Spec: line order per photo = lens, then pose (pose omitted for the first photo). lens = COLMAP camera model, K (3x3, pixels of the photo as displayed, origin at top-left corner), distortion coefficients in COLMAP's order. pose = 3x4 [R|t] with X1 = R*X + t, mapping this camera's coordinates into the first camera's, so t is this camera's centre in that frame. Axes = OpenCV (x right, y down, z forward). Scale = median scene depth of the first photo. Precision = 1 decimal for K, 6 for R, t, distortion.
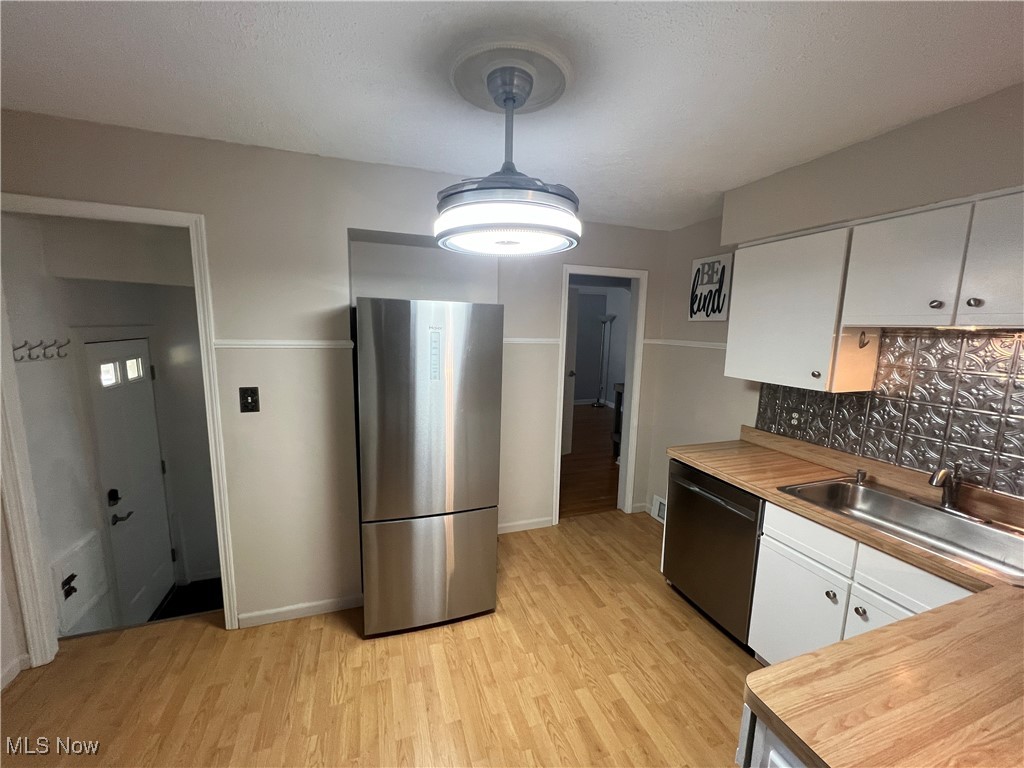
lens RADIAL K [[407.8, 0, 512.0], [0, 407.8, 384.0], [0, 0, 1]] dist [-0.001100, -0.000243]
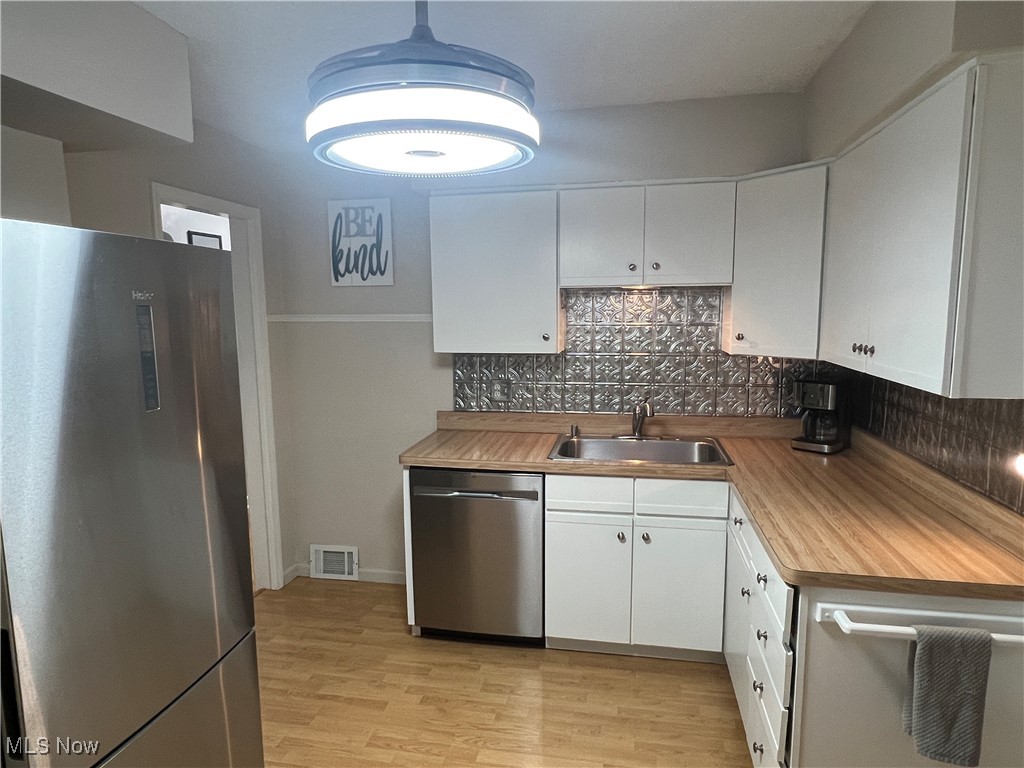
lens RADIAL K [[625.3, 0, 506.1], [0, 625.3, 389.9], [0, 0, 1]] dist [0.002787, 0.000690]
pose [[0.512286, -0.141758, 0.847035, -0.406412], [0.143868, 0.986511, 0.078089, -0.019775], [-0.846679, 0.081857, 0.525770, 0.203917]]
